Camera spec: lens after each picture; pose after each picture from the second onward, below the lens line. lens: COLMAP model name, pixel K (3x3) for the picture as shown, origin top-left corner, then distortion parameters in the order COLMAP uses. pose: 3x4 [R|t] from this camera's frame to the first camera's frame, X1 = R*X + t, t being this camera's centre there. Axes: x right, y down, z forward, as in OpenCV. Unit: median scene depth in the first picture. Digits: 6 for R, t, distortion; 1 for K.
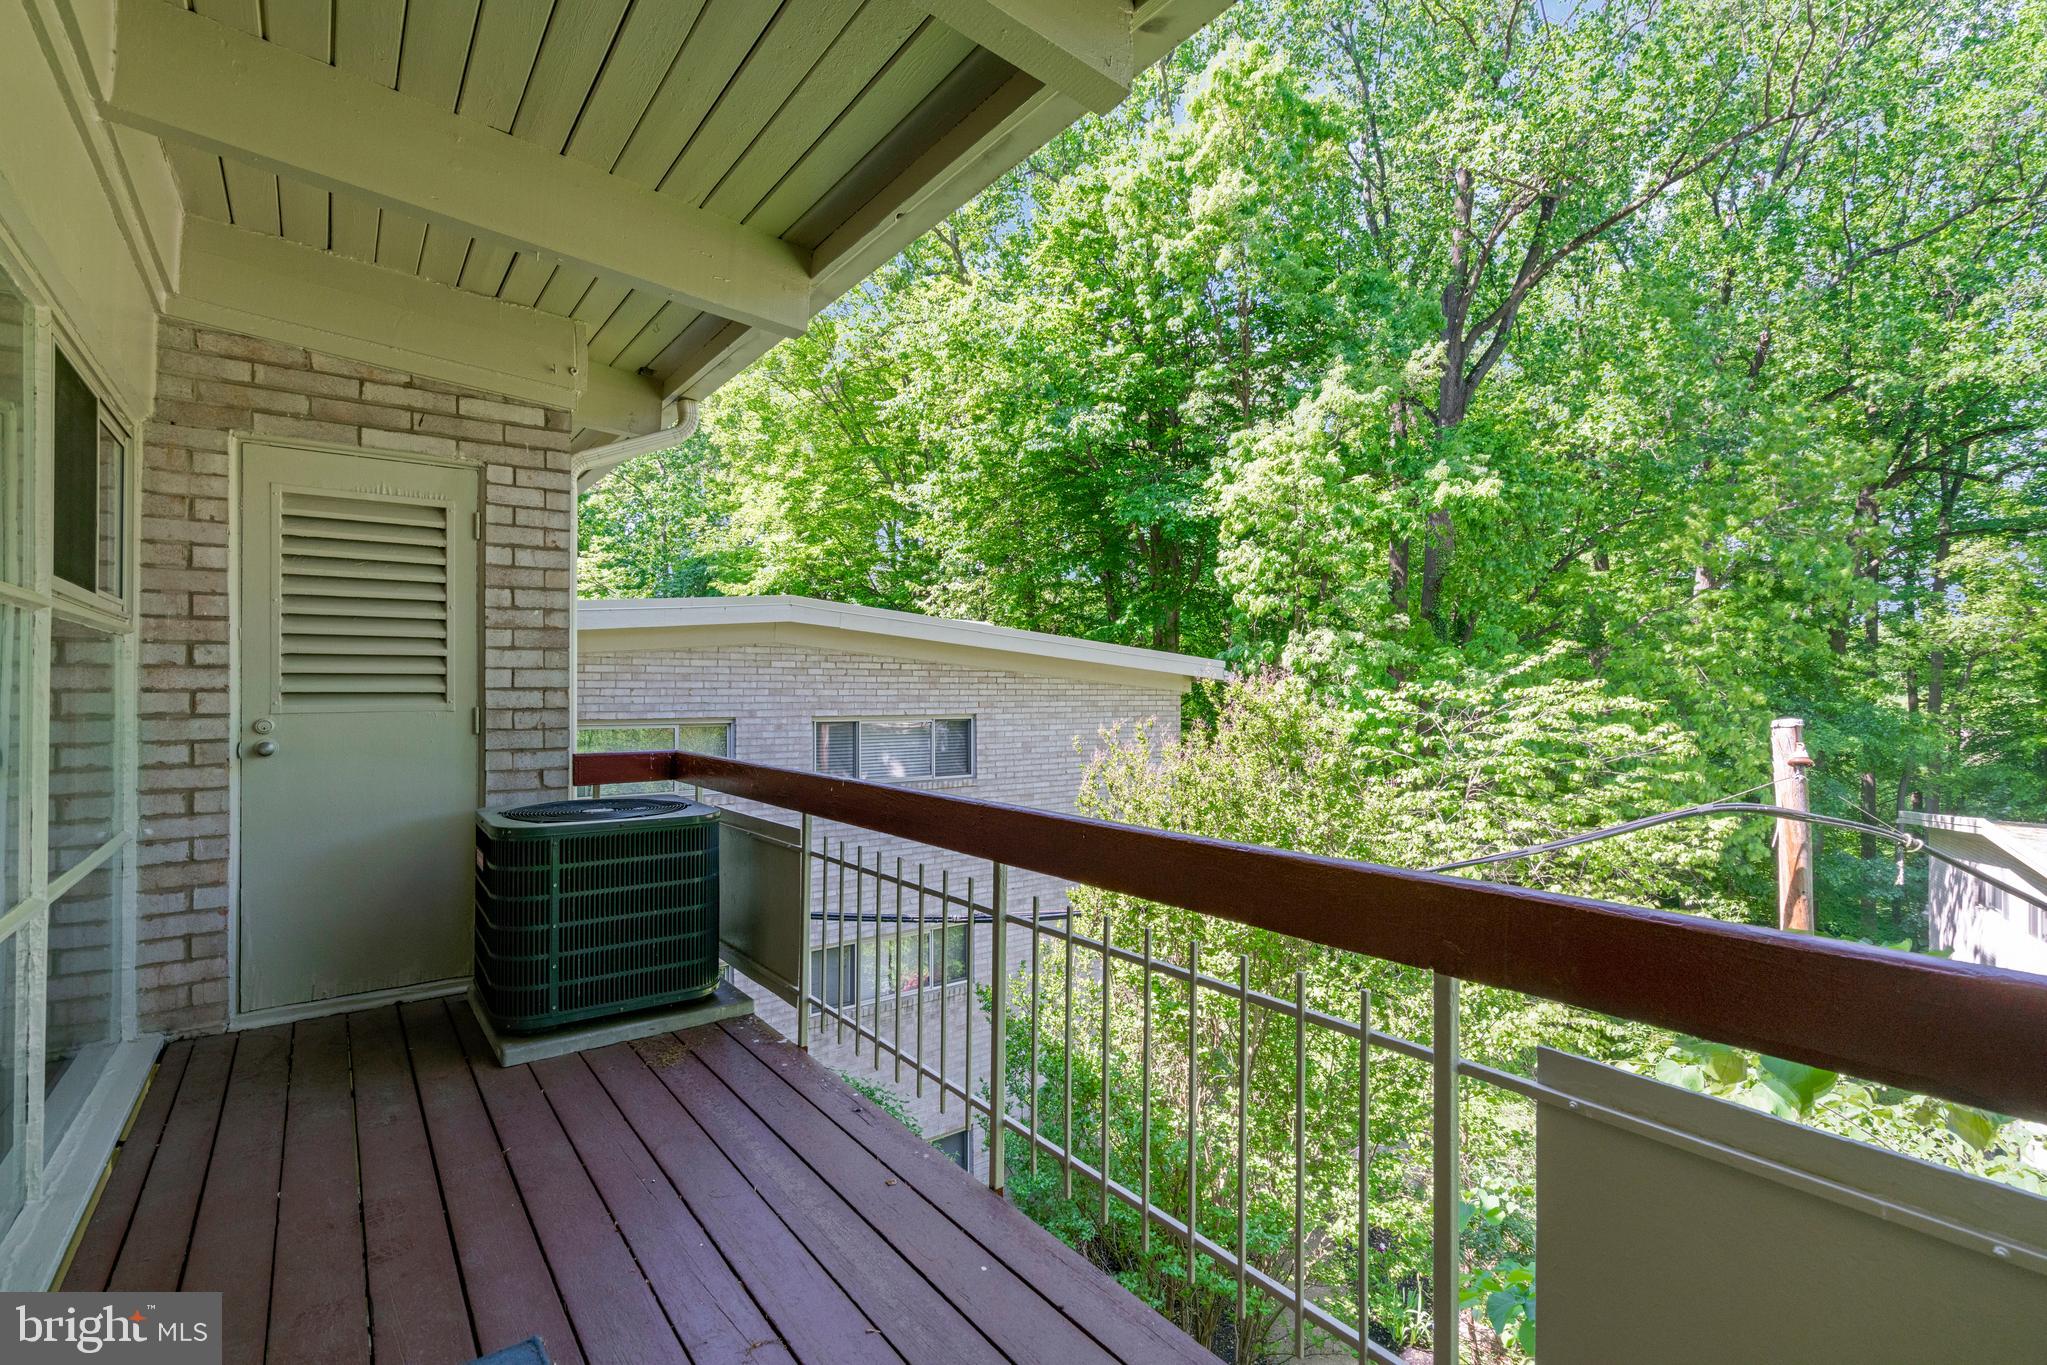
lens RADIAL K [[929.0, 0, 989.4], [0, 929.0, 684.4], [0, 0, 1]] dist [-0.001047, -0.000014]
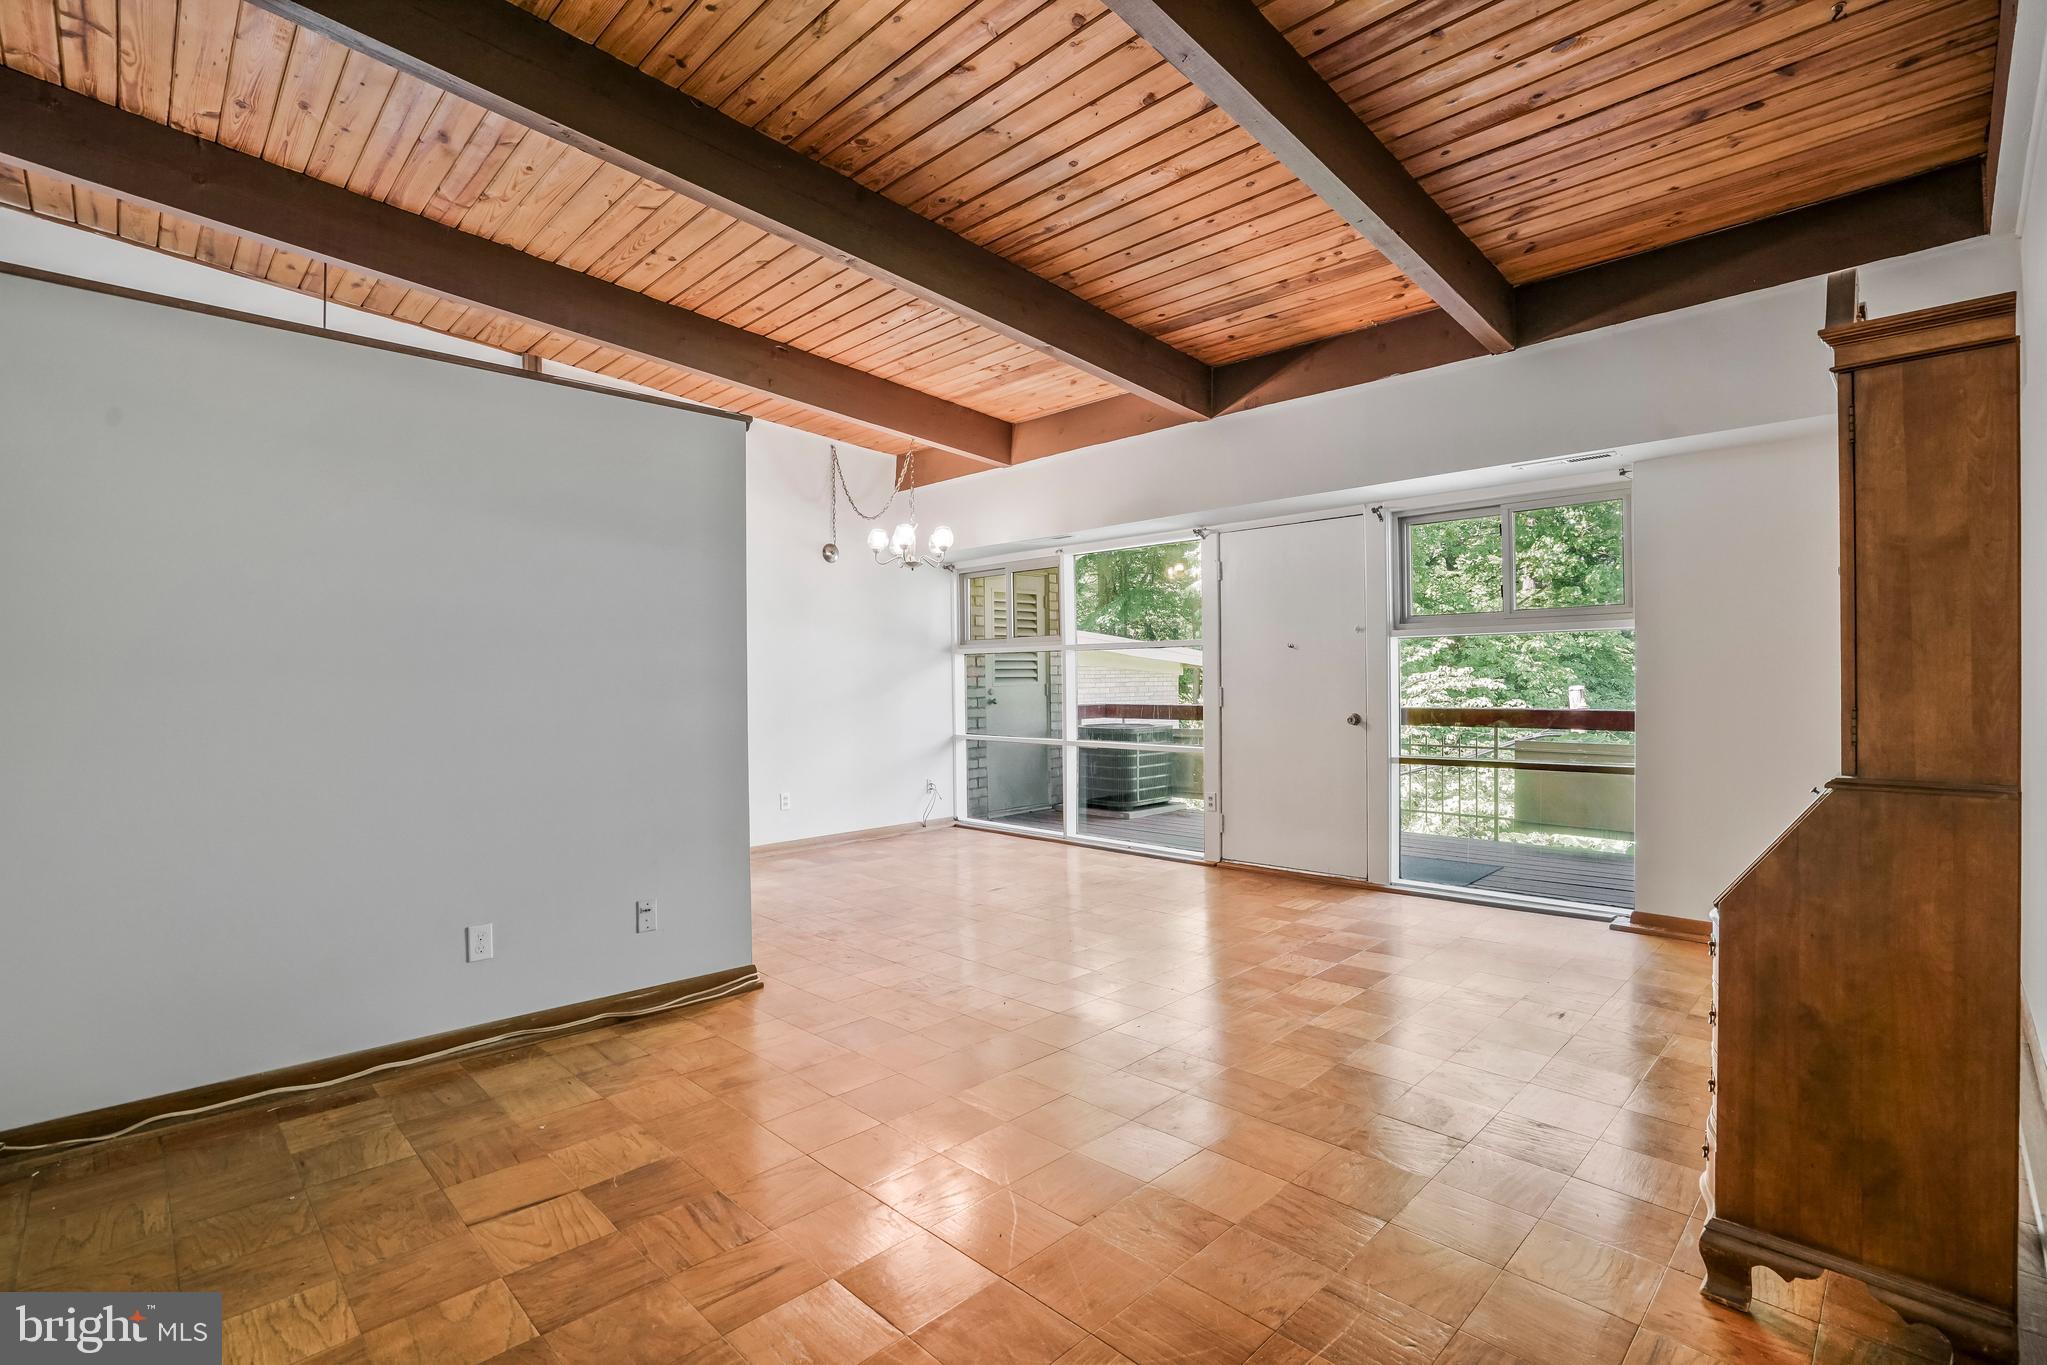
lens RADIAL K [[925.1, 0, 1026.9], [0, 925.1, 678.1], [0, 0, 1]] dist [-0.024555, 0.000406]
pose [[0.988683, -0.005607, 0.149913, -0.909767], [0.004298, 0.999950, 0.009054, -0.008908], [-0.149956, -0.008307, 0.988658, -1.163384]]
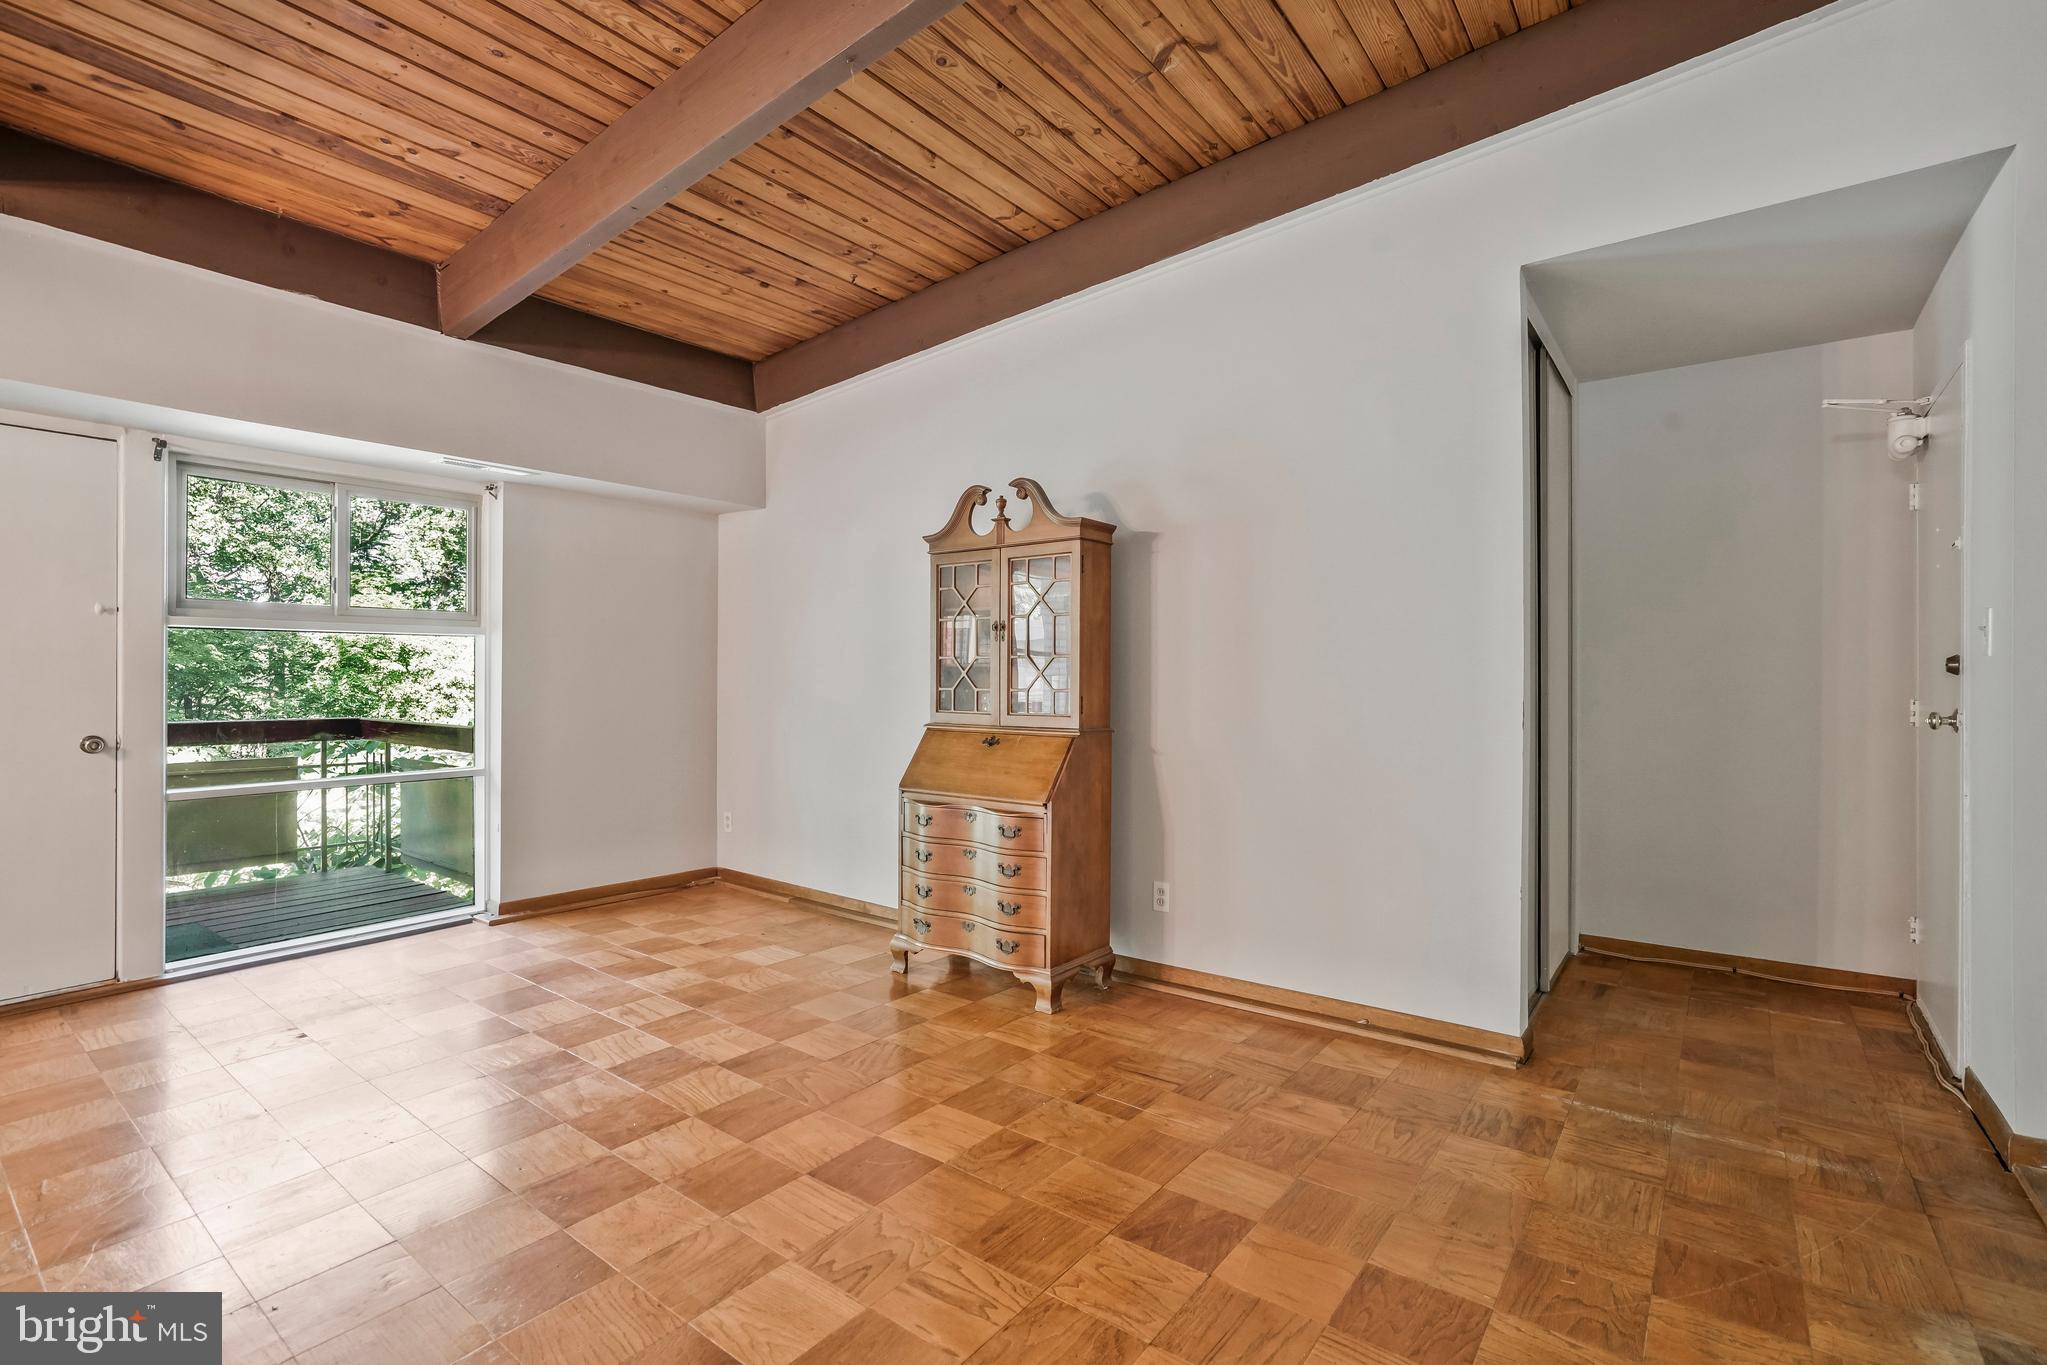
lens RADIAL K [[925.1, 0, 1026.9], [0, 925.1, 678.1], [0, 0, 1]] dist [-0.024555, 0.000406]
pose [[-0.278931, 0.001485, 0.960310, -1.316261], [-0.010555, 0.999934, -0.004612, -0.006023], [-0.960253, -0.011422, -0.278897, -0.534893]]
